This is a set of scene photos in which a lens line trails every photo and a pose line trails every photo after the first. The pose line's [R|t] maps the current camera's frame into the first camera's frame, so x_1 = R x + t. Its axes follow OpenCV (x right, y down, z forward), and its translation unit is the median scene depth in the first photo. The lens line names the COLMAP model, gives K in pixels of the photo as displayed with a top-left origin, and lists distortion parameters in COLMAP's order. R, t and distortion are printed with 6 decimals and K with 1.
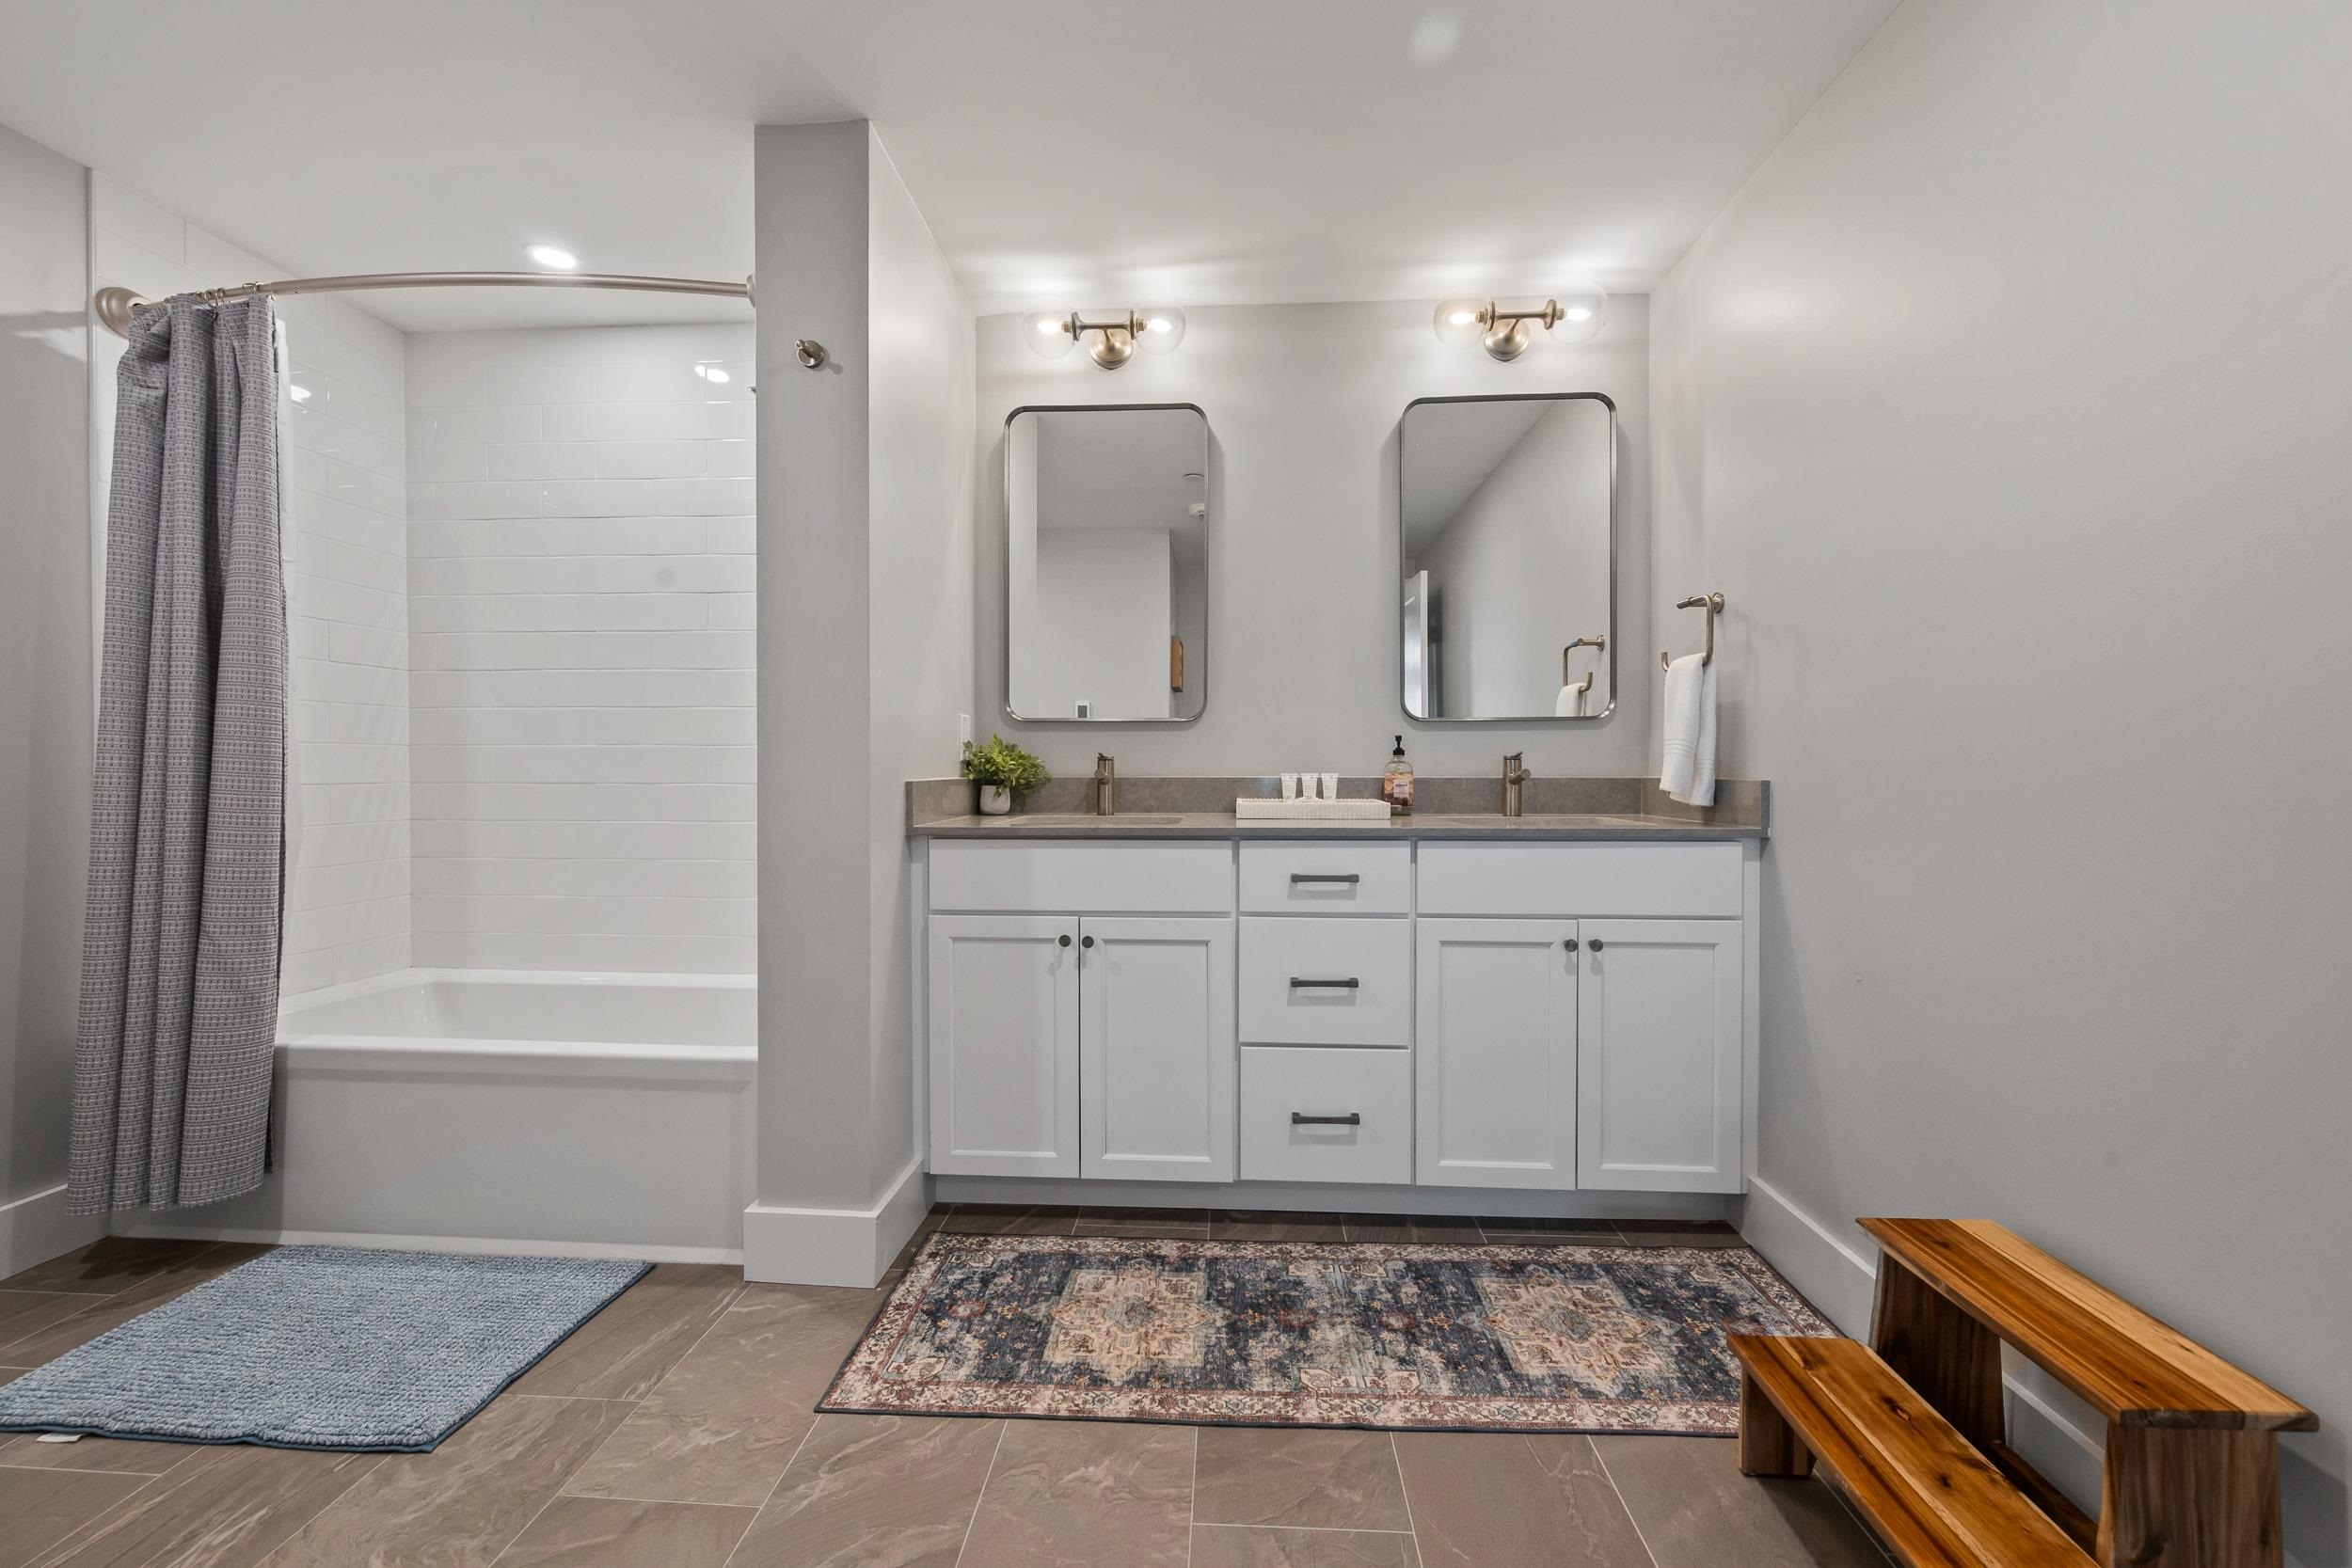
lens RADIAL K [[941.7, 0, 1178.2], [0, 941.7, 770.4], [0, 0, 1]] dist [-0.000384, 0.000126]
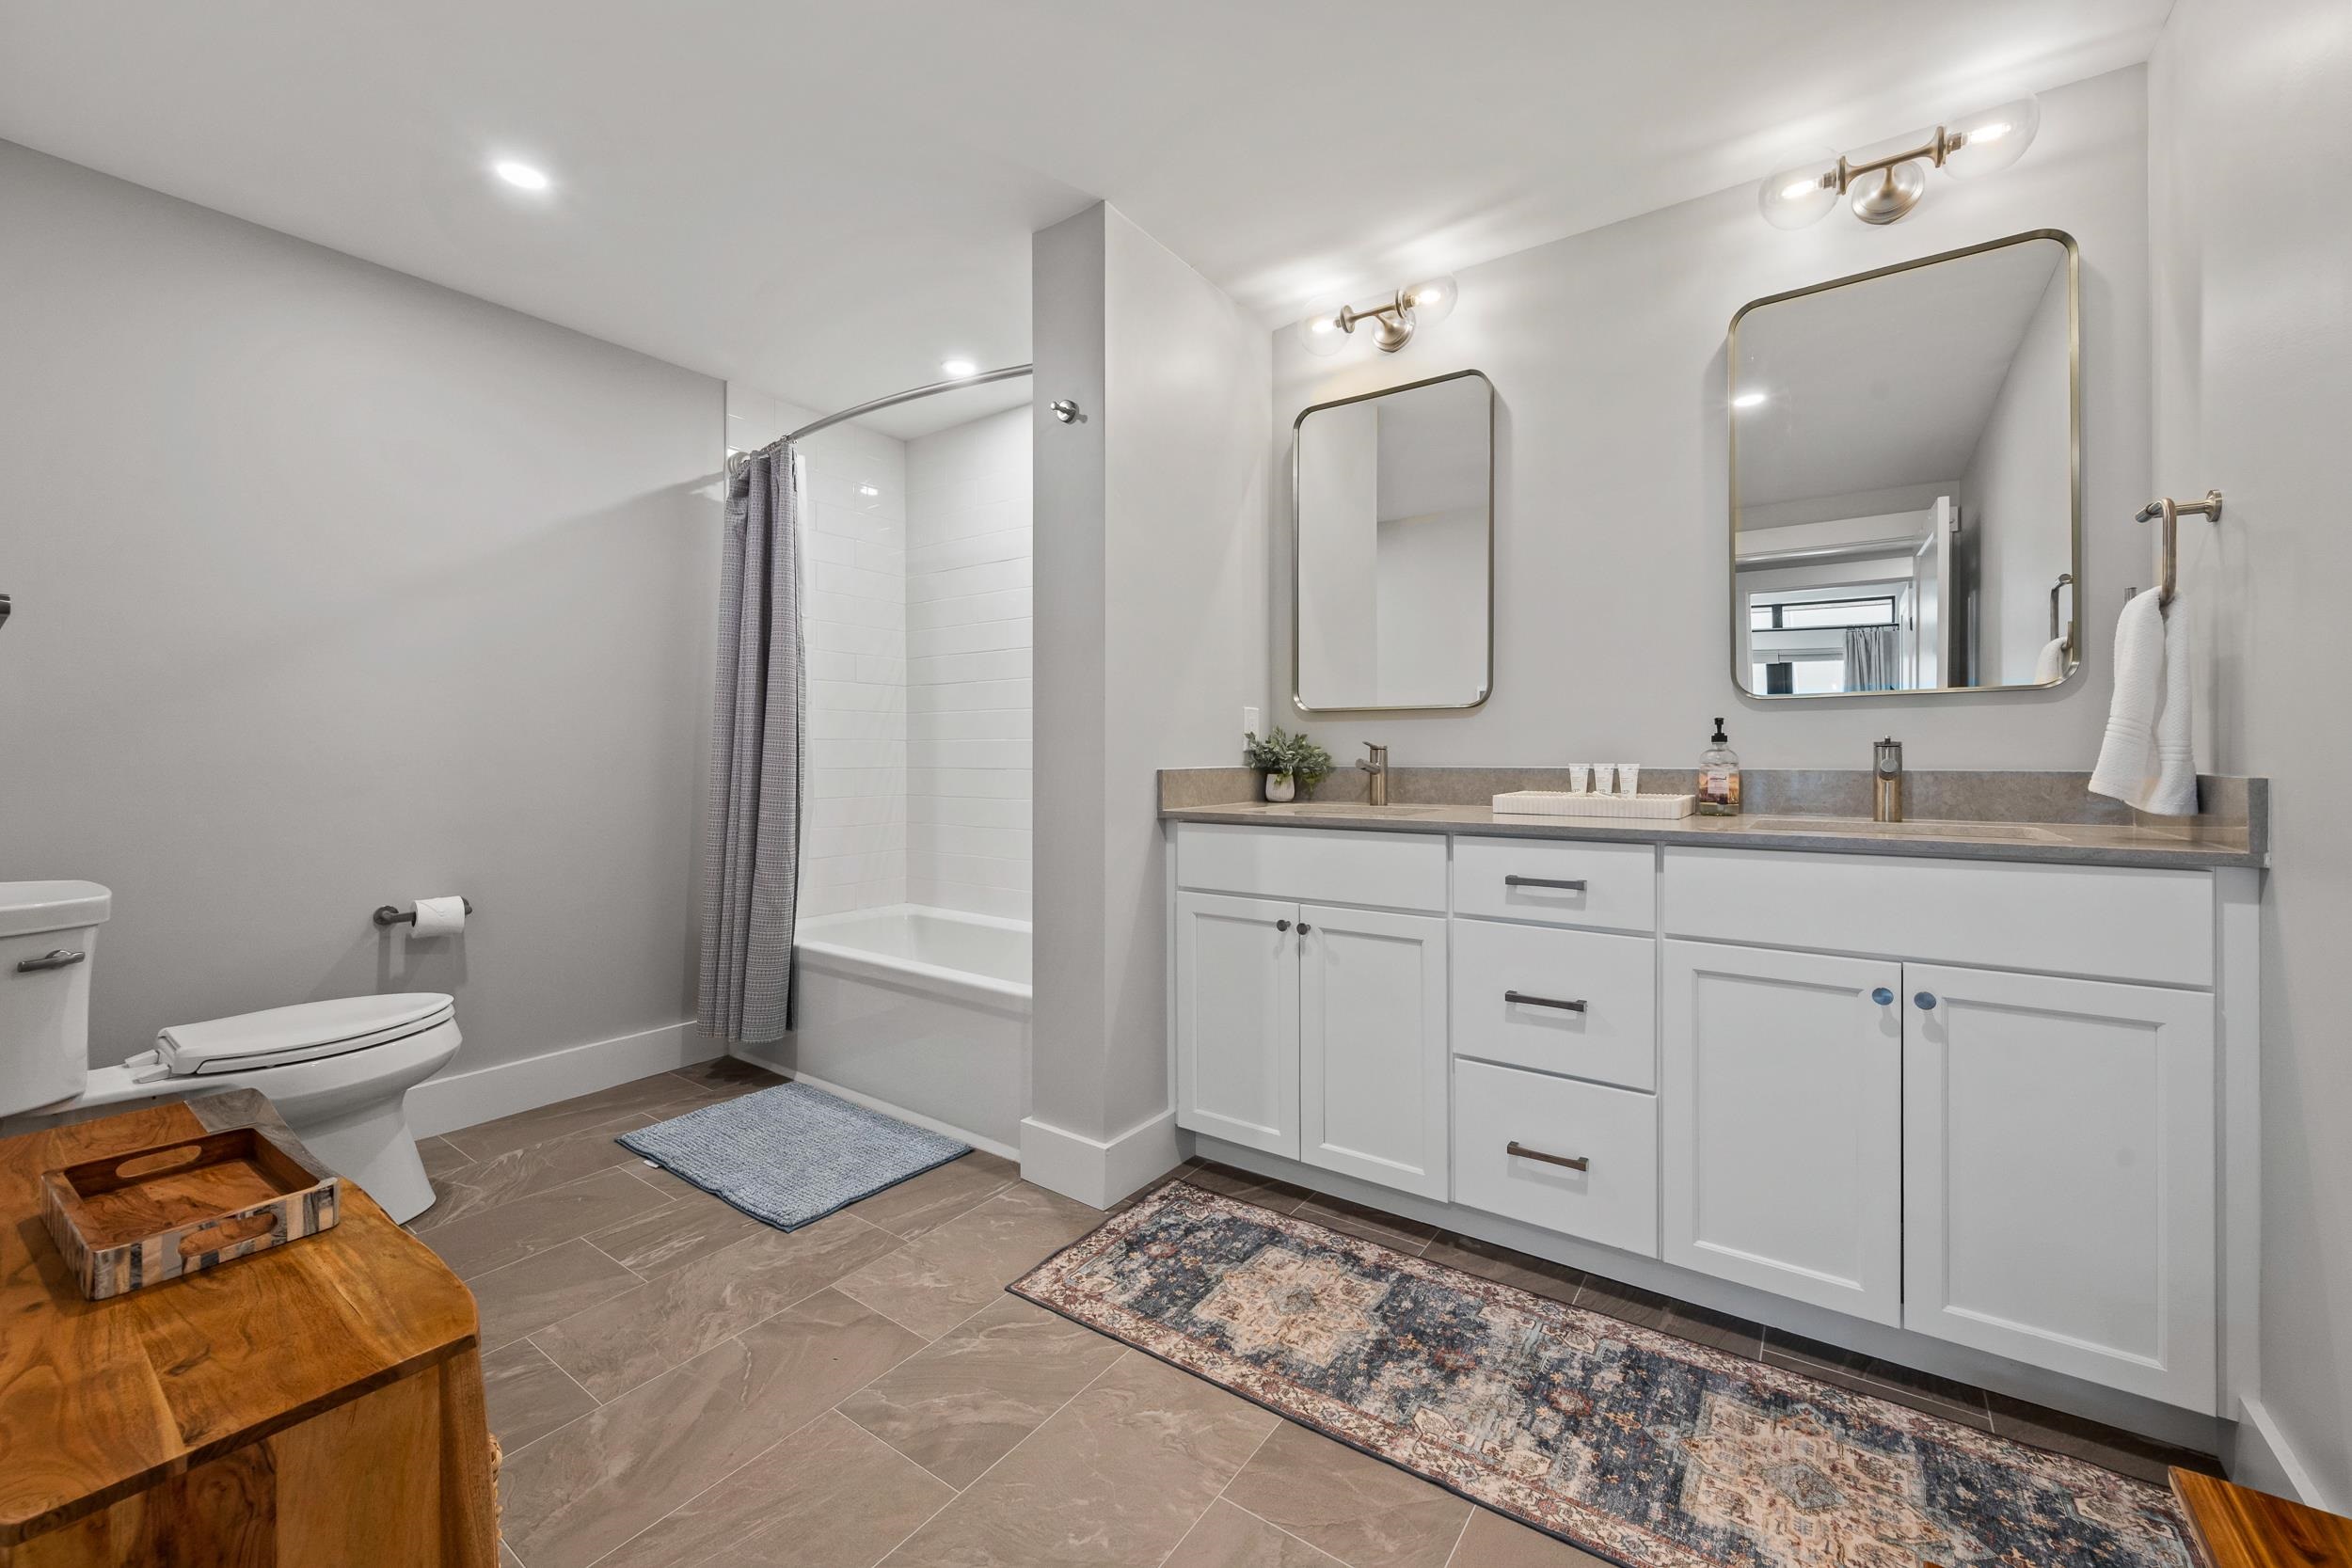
lens RADIAL K [[941.7, 0, 1163.5], [0, 941.7, 747.8], [0, 0, 1]] dist [-0.000384, 0.000126]
pose [[0.843551, -0.004914, -0.537027, 0.330029], [-0.000894, 0.999944, -0.010554, -0.002648], [0.537049, 0.009383, 0.843499, 0.060285]]
